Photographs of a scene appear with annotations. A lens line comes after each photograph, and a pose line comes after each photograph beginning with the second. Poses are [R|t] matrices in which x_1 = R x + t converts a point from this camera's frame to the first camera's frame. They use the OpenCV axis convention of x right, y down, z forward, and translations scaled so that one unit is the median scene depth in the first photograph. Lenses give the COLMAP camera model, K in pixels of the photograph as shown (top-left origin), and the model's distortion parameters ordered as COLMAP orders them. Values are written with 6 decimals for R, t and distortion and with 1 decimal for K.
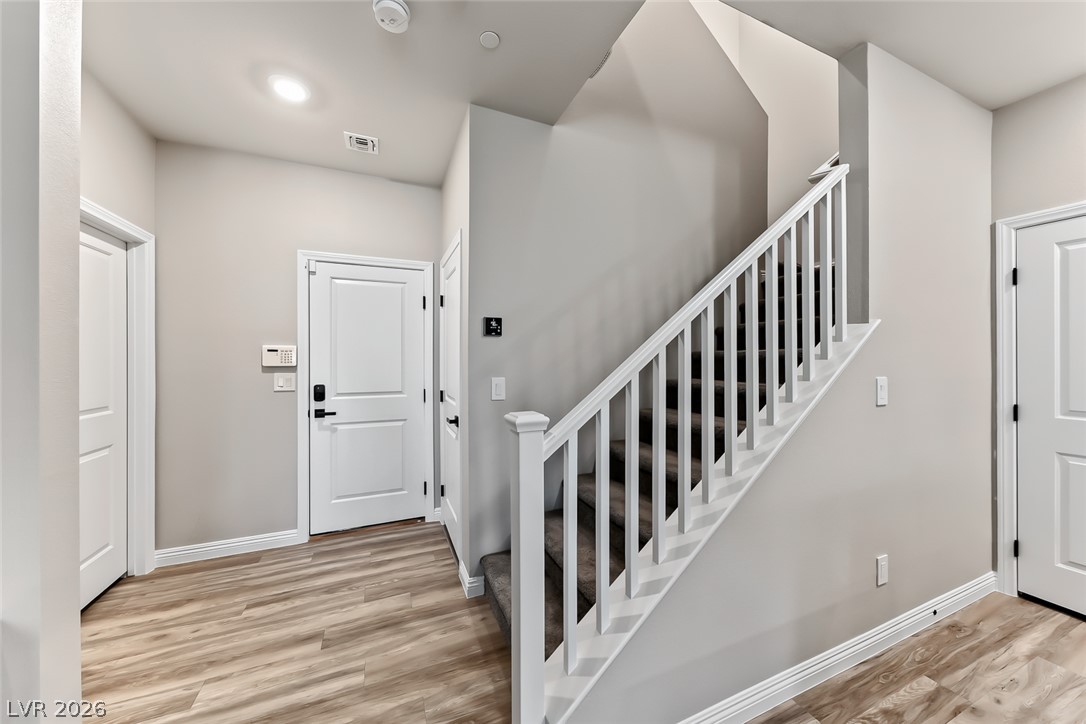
lens RADIAL K [[378.8, 0, 538.9], [0, 378.8, 358.6], [0, 0, 1]] dist [-0.002648, -0.000258]
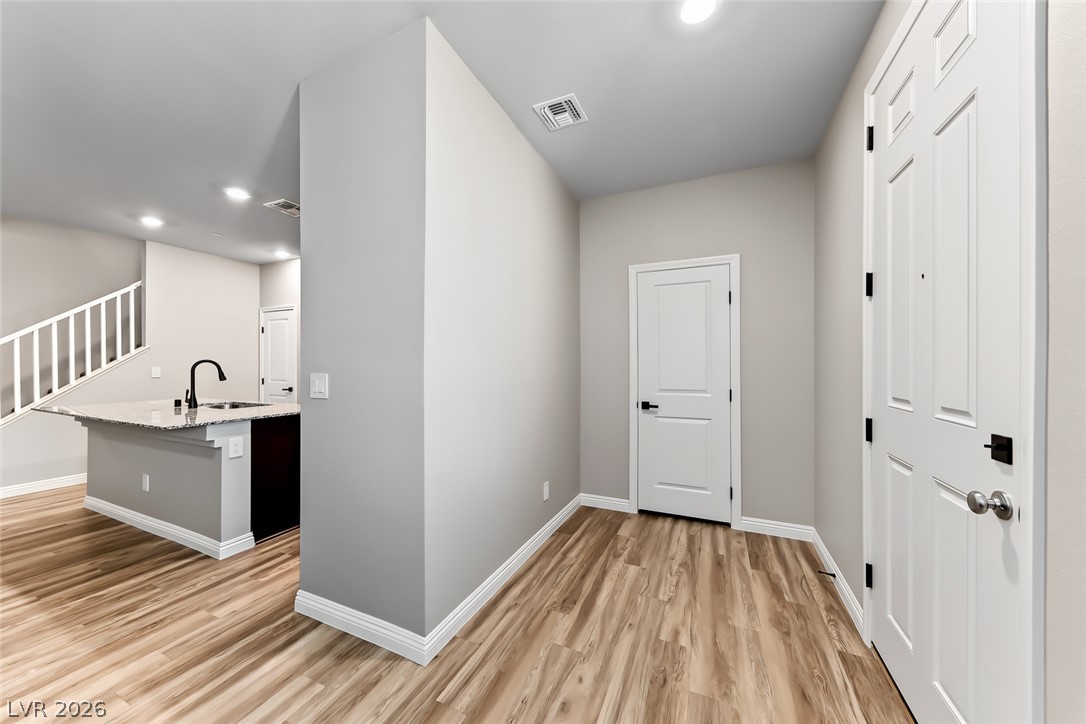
lens RADIAL K [[376.2, 0, 543.3], [0, 376.2, 364.1], [0, 0, 1]] dist [0.002821, 0.000164]
pose [[0.735044, 0.001719, 0.678017, 0.883407], [-0.002825, 0.999996, 0.000526, 0.014450], [-0.678013, -0.002302, 0.735046, -2.217340]]
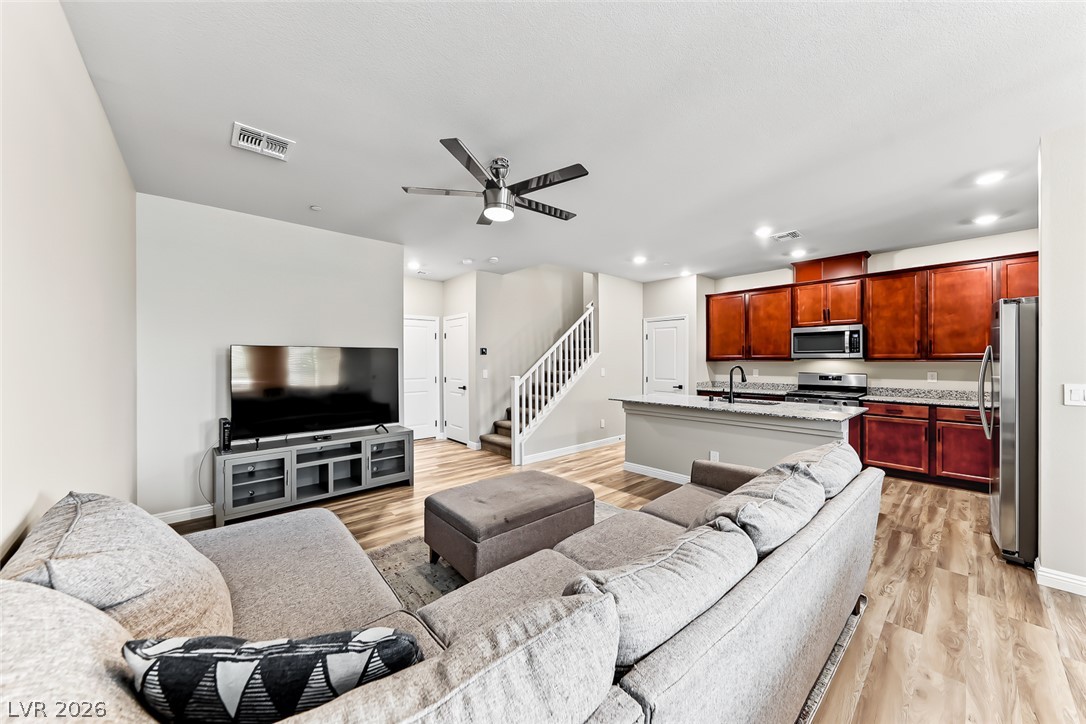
lens RADIAL K [[379.4, 0, 540.3], [0, 379.4, 359.7], [0, 0, 1]] dist [-0.000426, -0.000244]
pose [[0.948382, -0.000847, 0.317128, -0.603484], [0.000428, 0.999999, 0.001390, -0.028942], [-0.317129, -0.001182, 0.948382, -1.722503]]
